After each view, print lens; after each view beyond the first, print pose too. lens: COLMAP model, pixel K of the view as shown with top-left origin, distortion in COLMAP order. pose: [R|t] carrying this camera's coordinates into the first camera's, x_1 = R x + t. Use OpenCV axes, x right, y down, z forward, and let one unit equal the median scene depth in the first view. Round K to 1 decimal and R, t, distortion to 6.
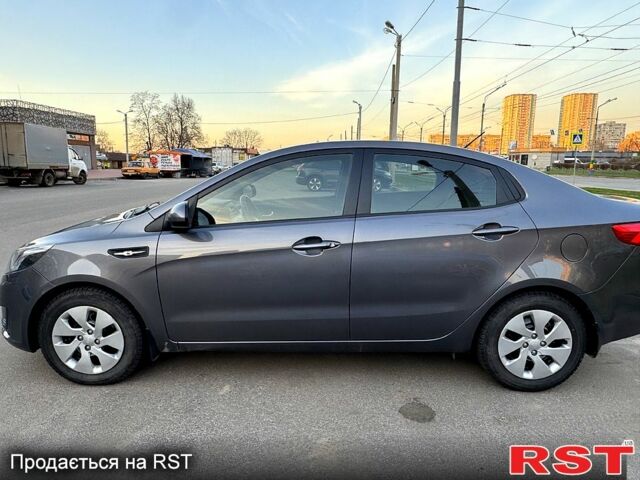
lens RADIAL K [[427.3, 0, 320.0], [0, 427.3, 240.0], [0, 0, 1]] dist [0.002127, -0.001312]
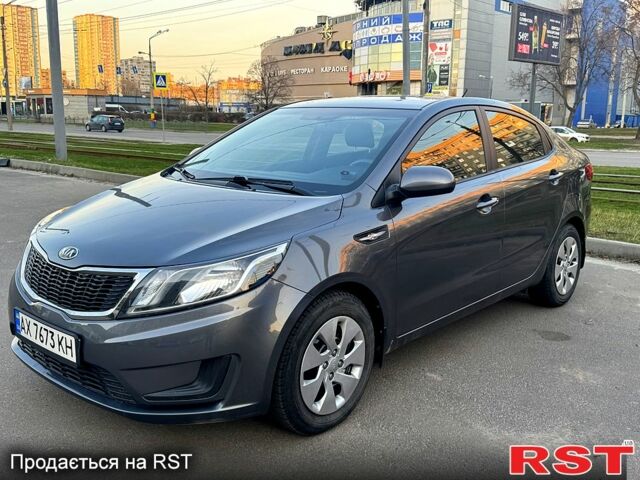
lens RADIAL K [[647.4, 0, 320.0], [0, 647.4, 240.0], [0, 0, 1]] dist [0.016805, -0.008959]
pose [[0.645718, -0.138735, 0.750867, -0.131817], [0.123876, 0.989362, 0.076271, -0.006127], [-0.753460, 0.043765, 0.656035, 0.027501]]
